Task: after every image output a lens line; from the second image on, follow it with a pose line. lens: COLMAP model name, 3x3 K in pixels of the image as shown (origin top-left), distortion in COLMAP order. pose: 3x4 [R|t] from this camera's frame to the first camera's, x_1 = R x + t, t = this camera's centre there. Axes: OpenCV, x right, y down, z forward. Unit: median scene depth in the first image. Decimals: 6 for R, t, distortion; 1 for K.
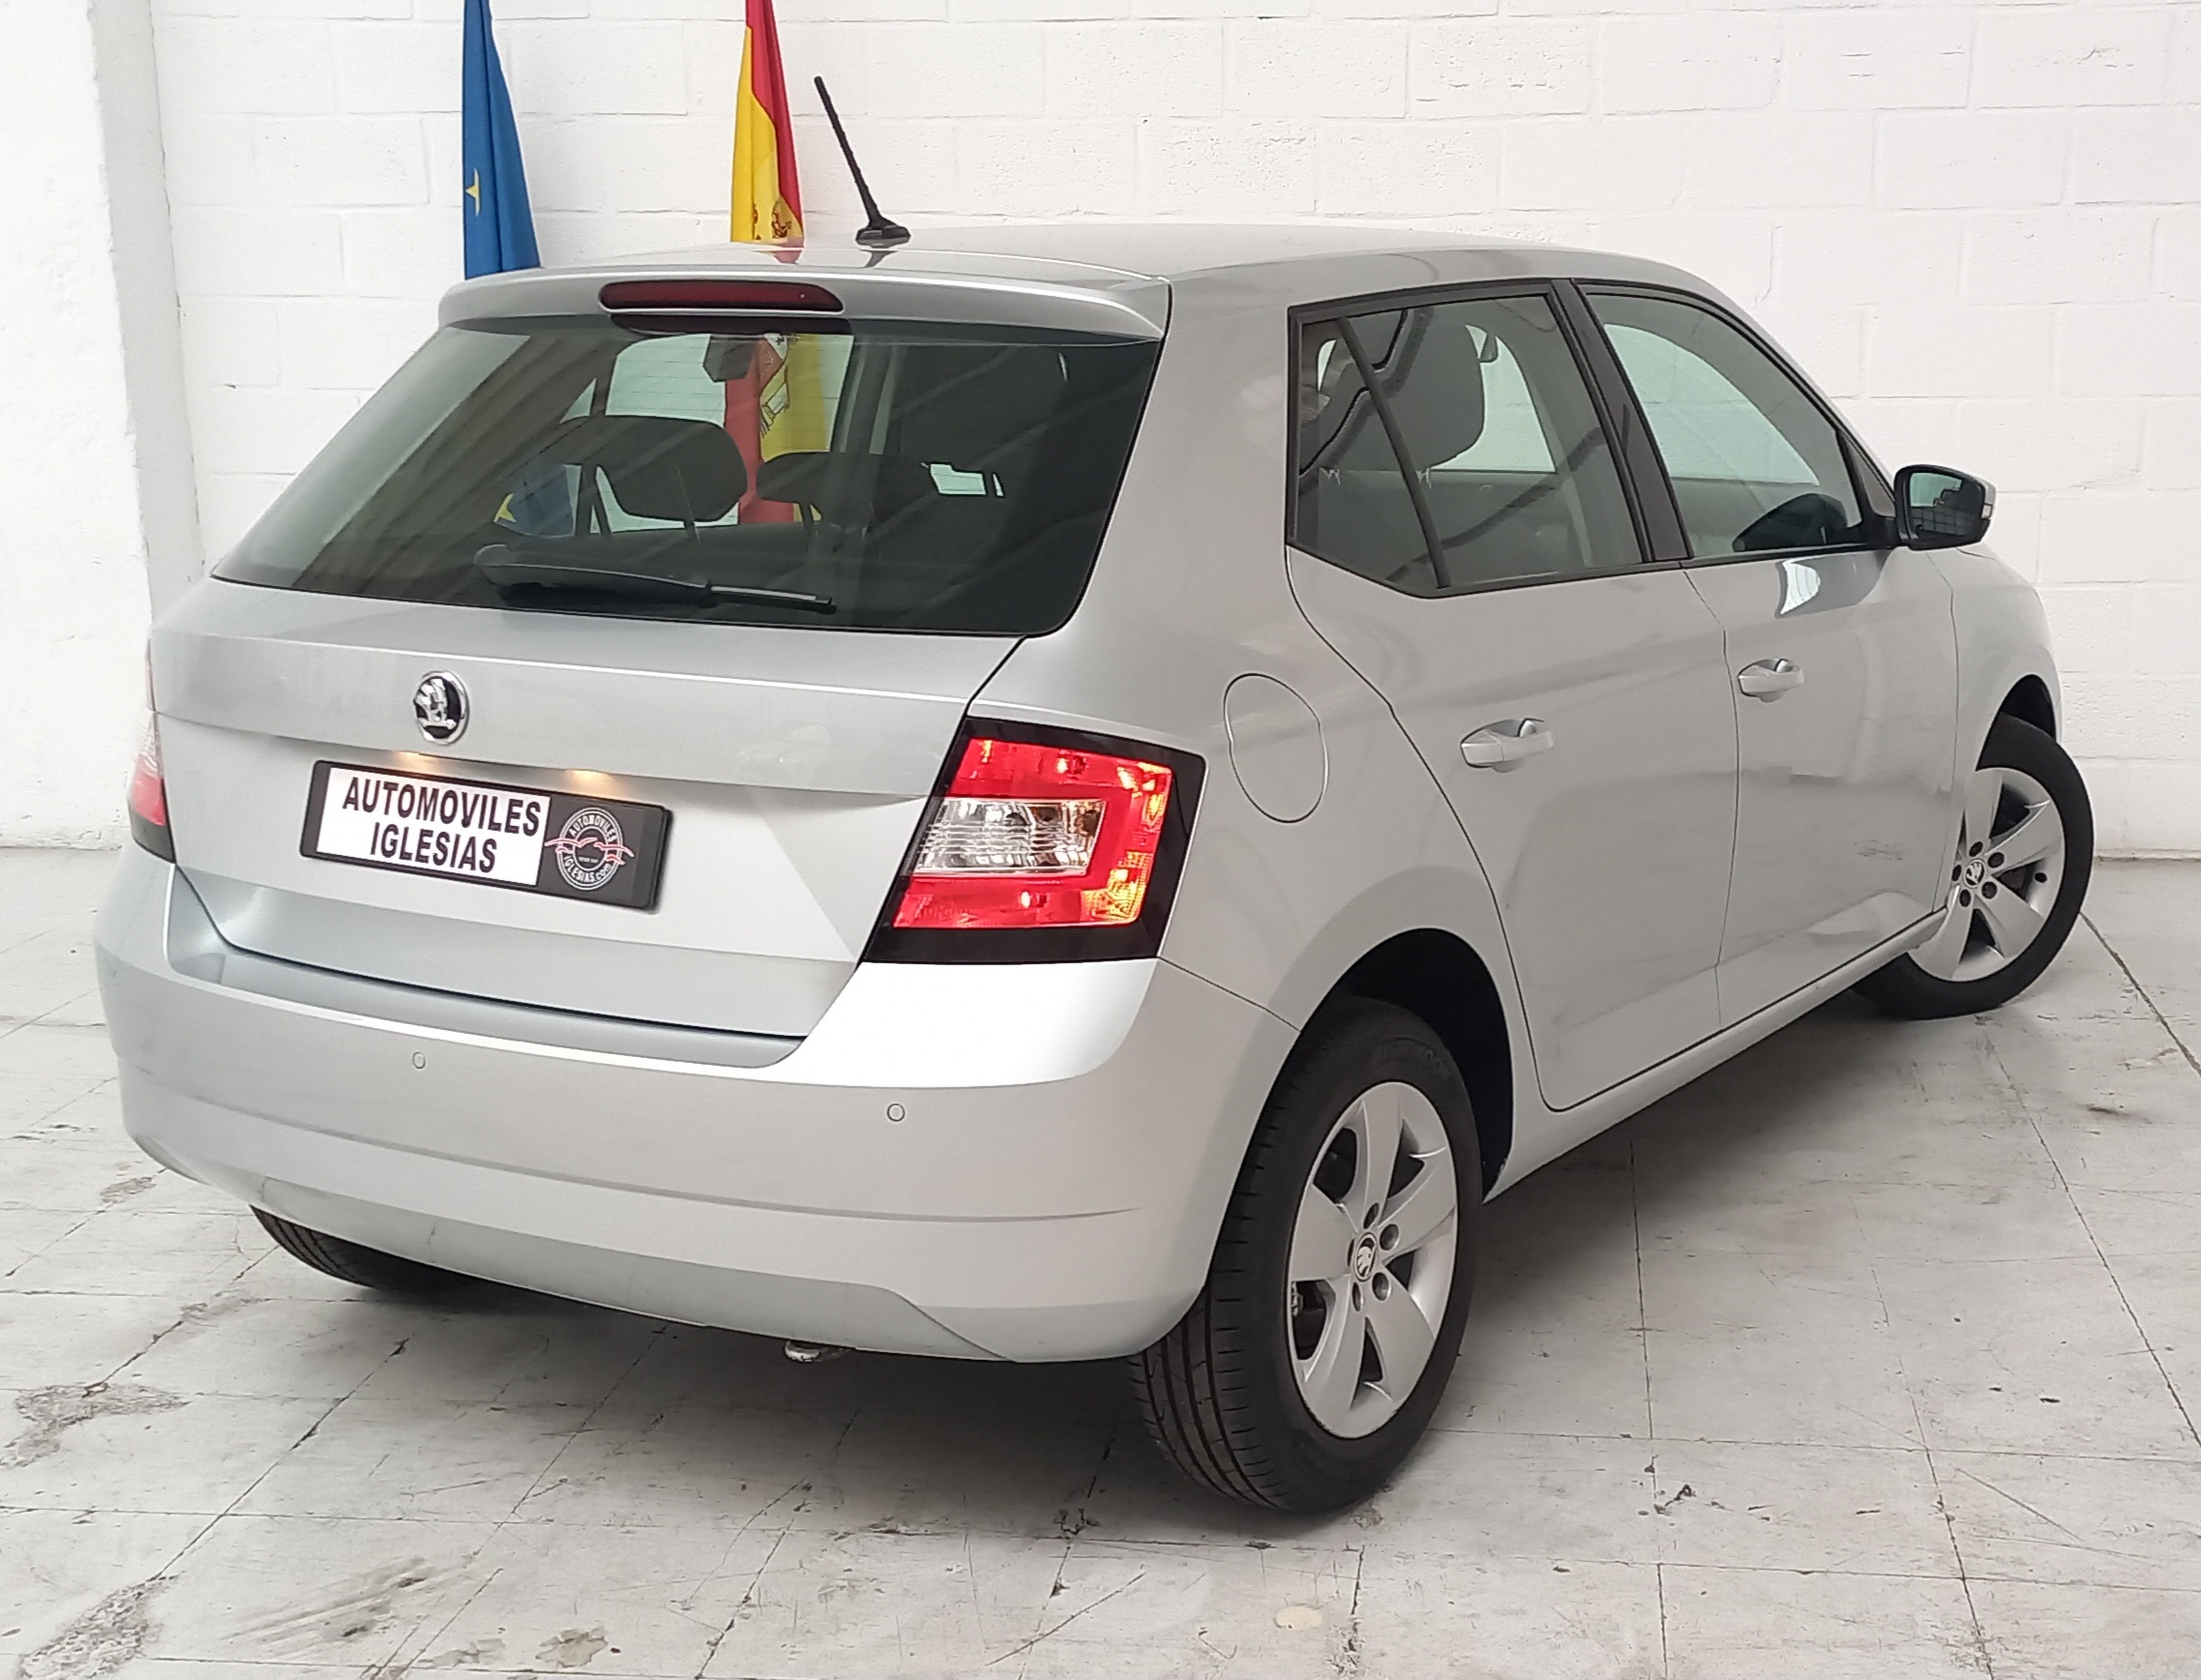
lens RADIAL K [[2291.0, 0, 1352.8], [0, 2291.0, 873.3], [0, 0, 1]] dist [0.056010, 0.000000]
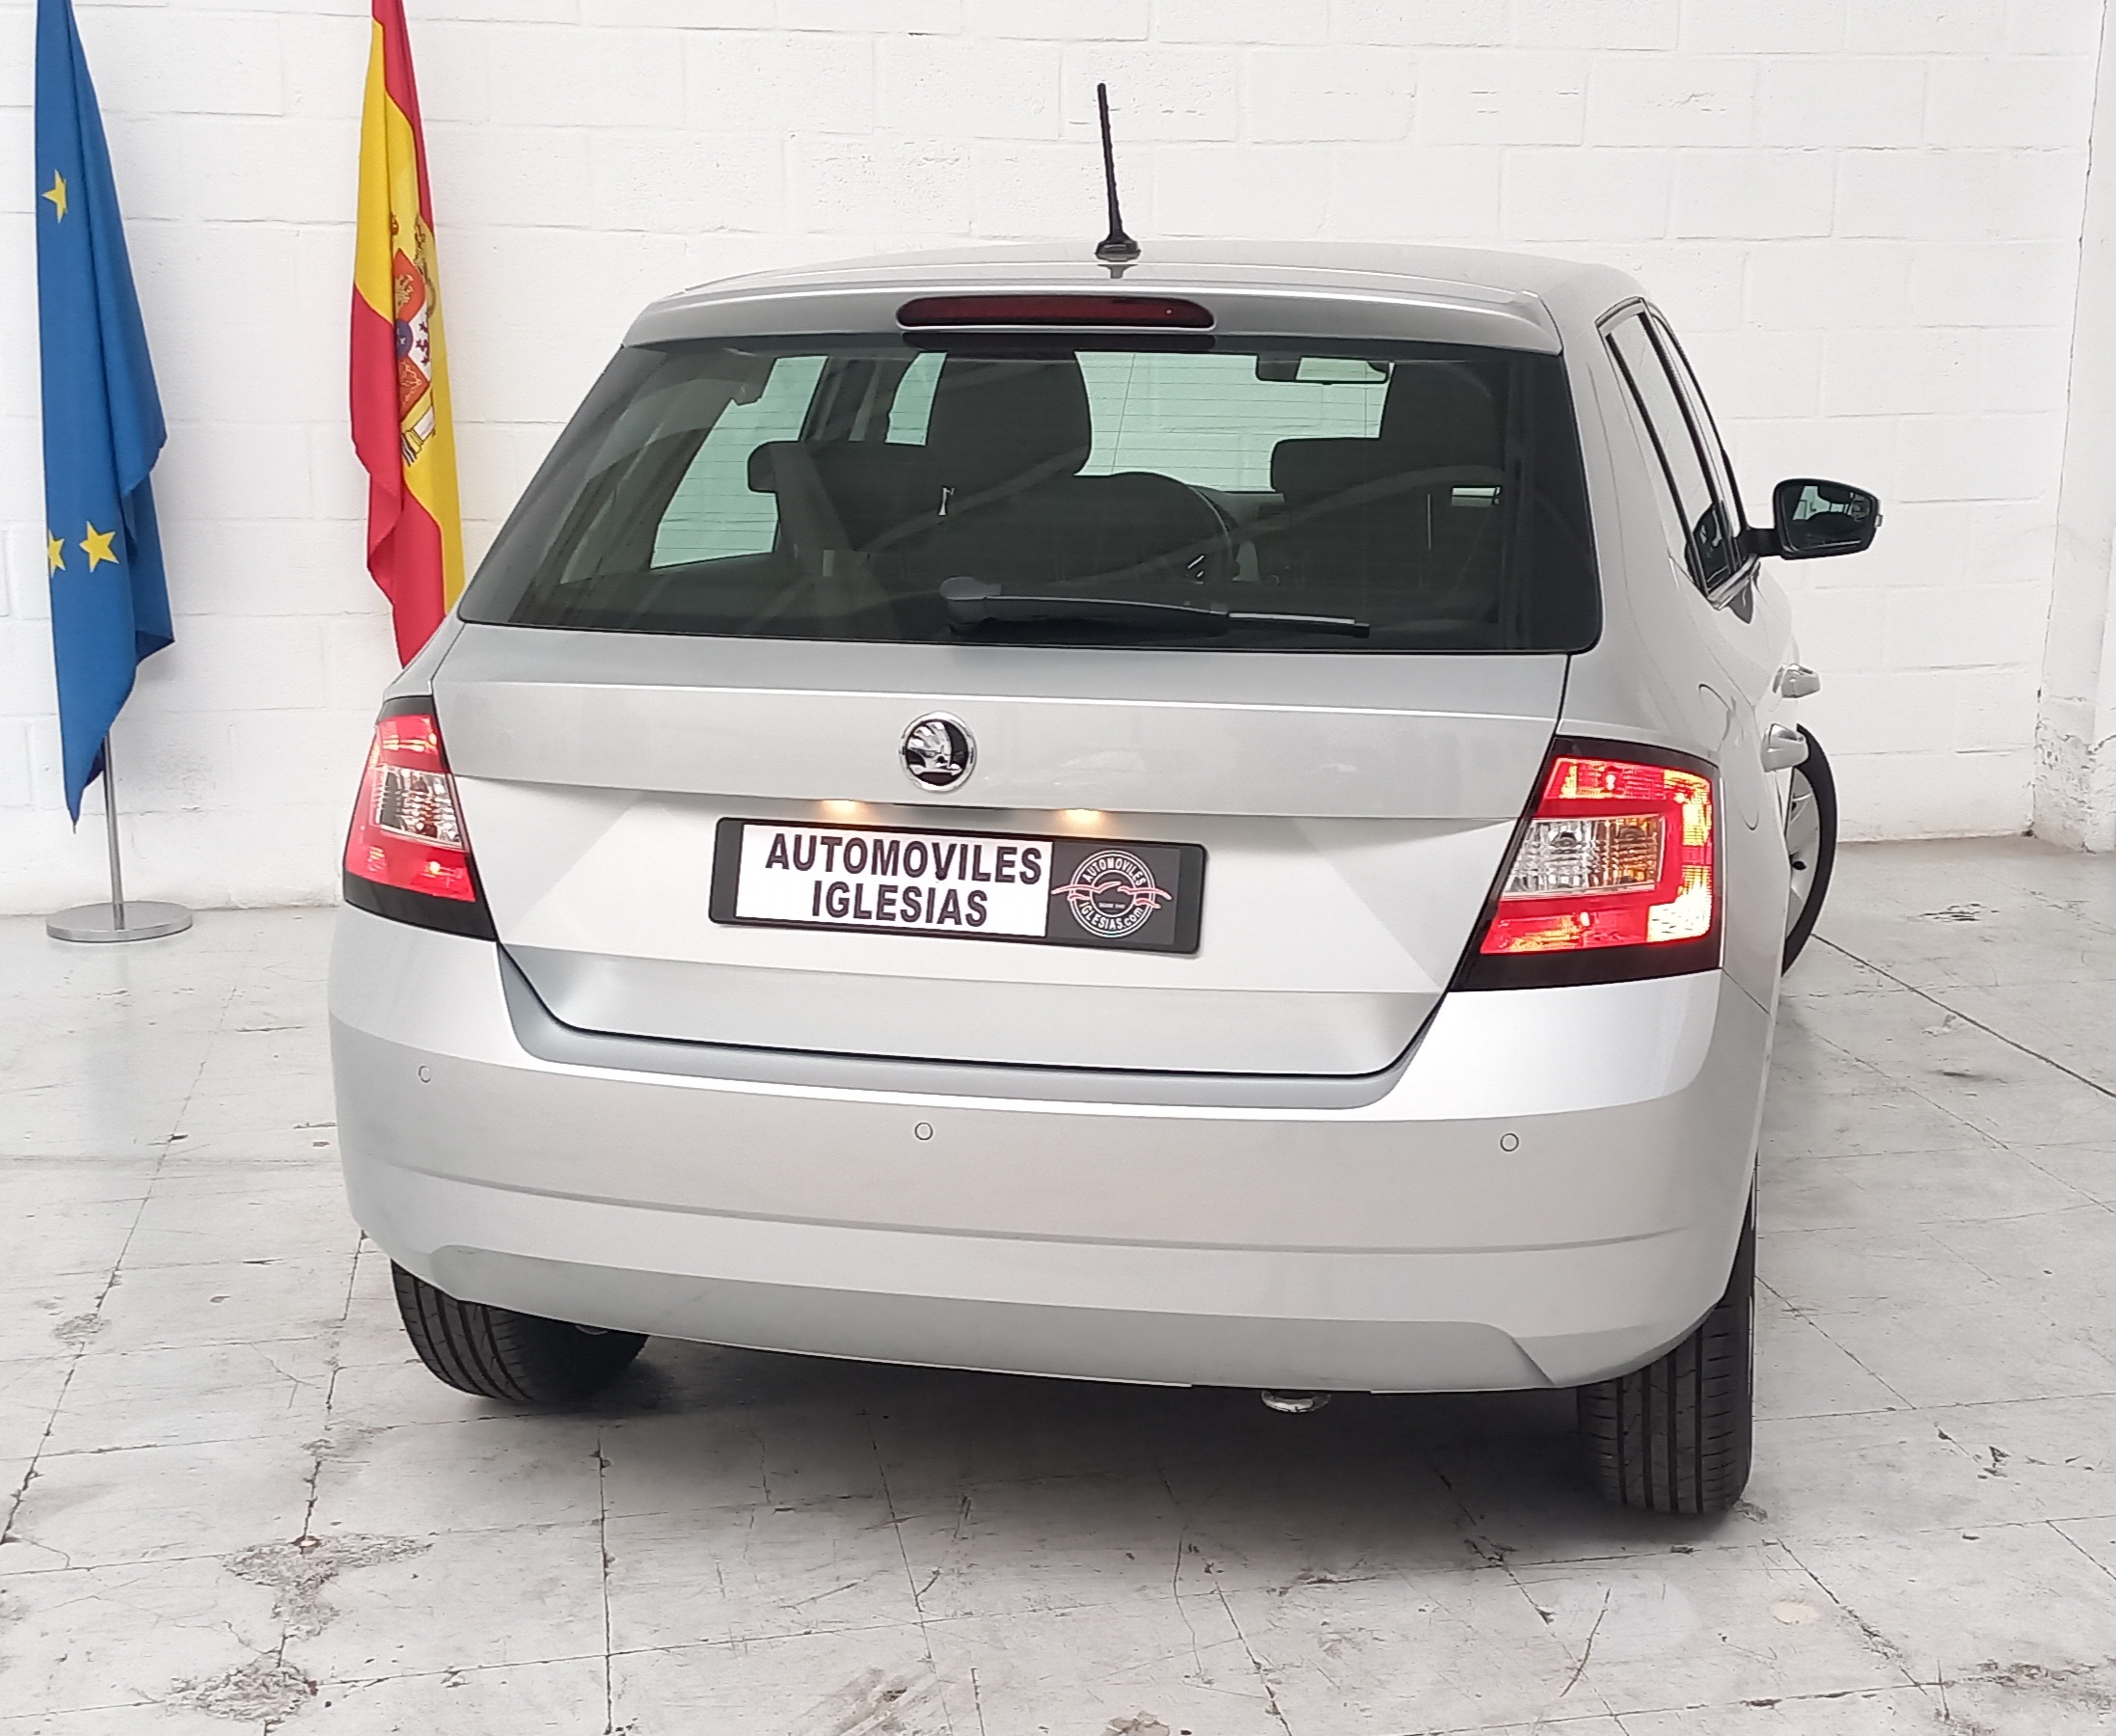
lens RADIAL K [[2294.6, 0, 1080.6], [0, 2294.6, 901.3], [0, 0, 1]] dist [0.058857, 0.000000]
pose [[0.966899, -0.056810, 0.248753, -0.533685], [0.057116, 0.998350, 0.005994, -0.012911], [-0.248683, 0.008412, 0.968548, 0.081328]]
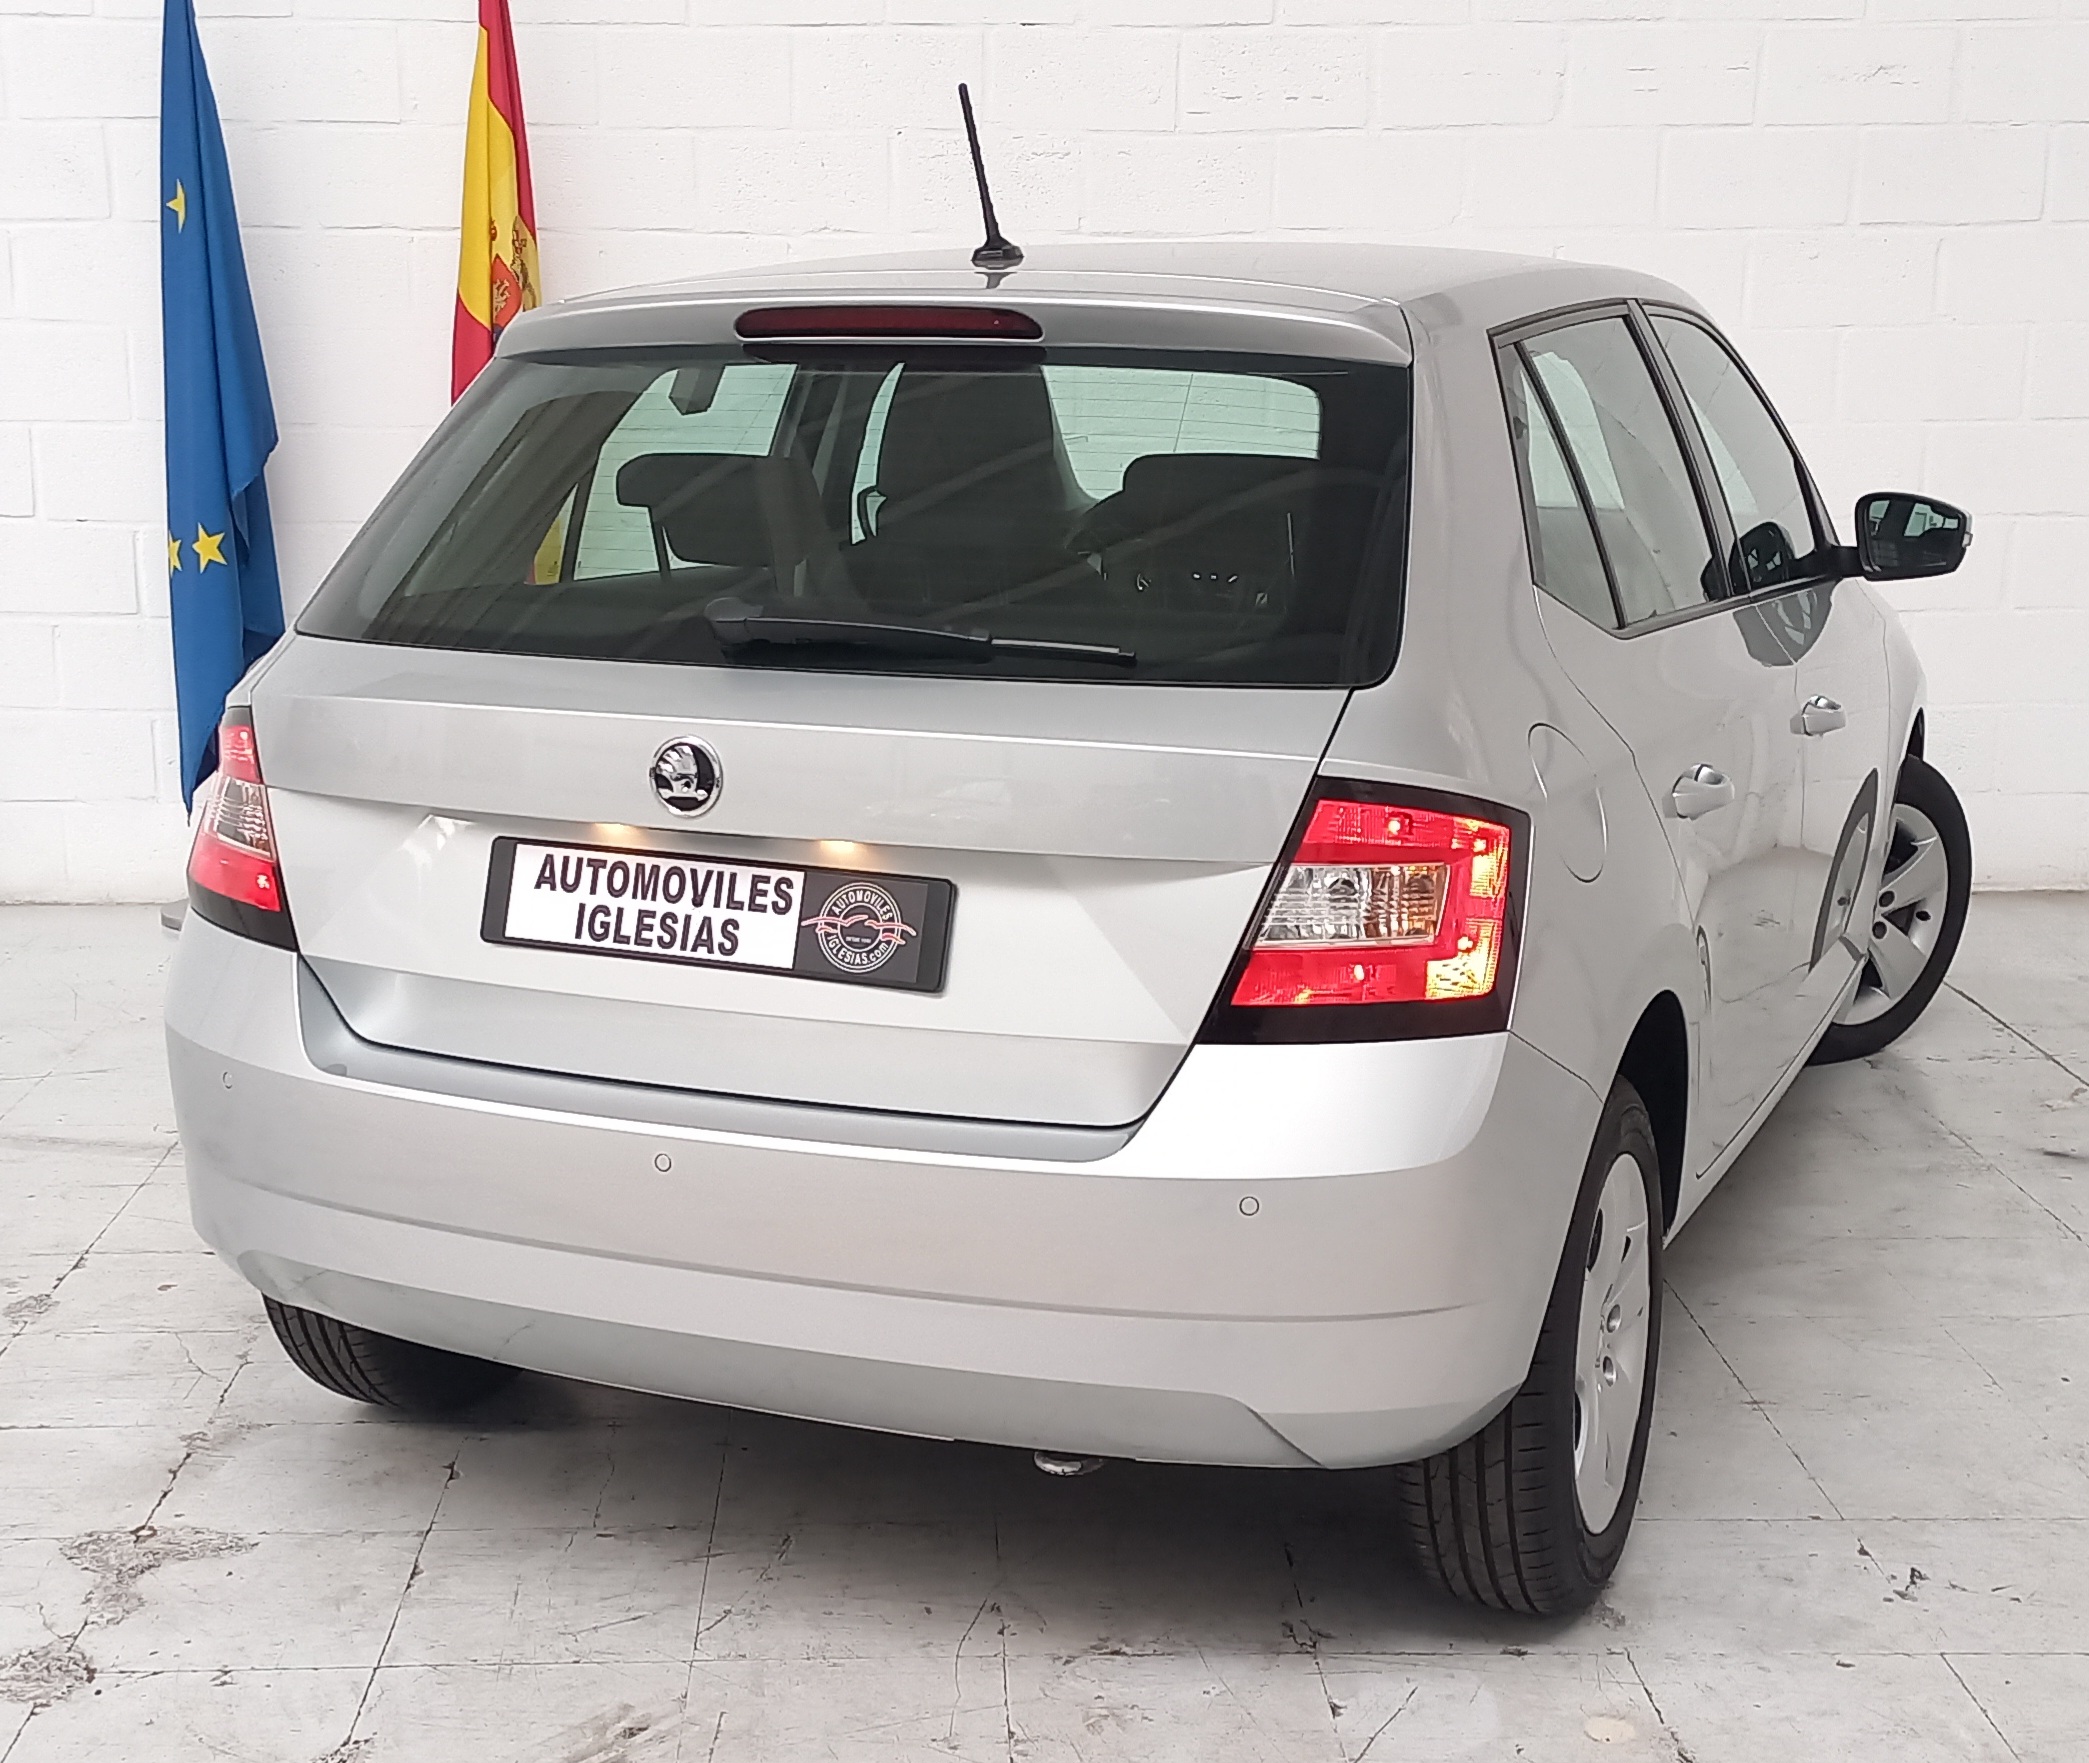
lens RADIAL K [[2372.5, 0, 1003.8], [0, 2372.5, 933.6], [0, 0, 1]] dist [0.062672, 0.000000]
pose [[0.995485, -0.022796, 0.092143, -0.332899], [0.022173, 0.999724, 0.007776, -0.013219], [-0.092295, -0.005698, 0.995715, 0.048829]]
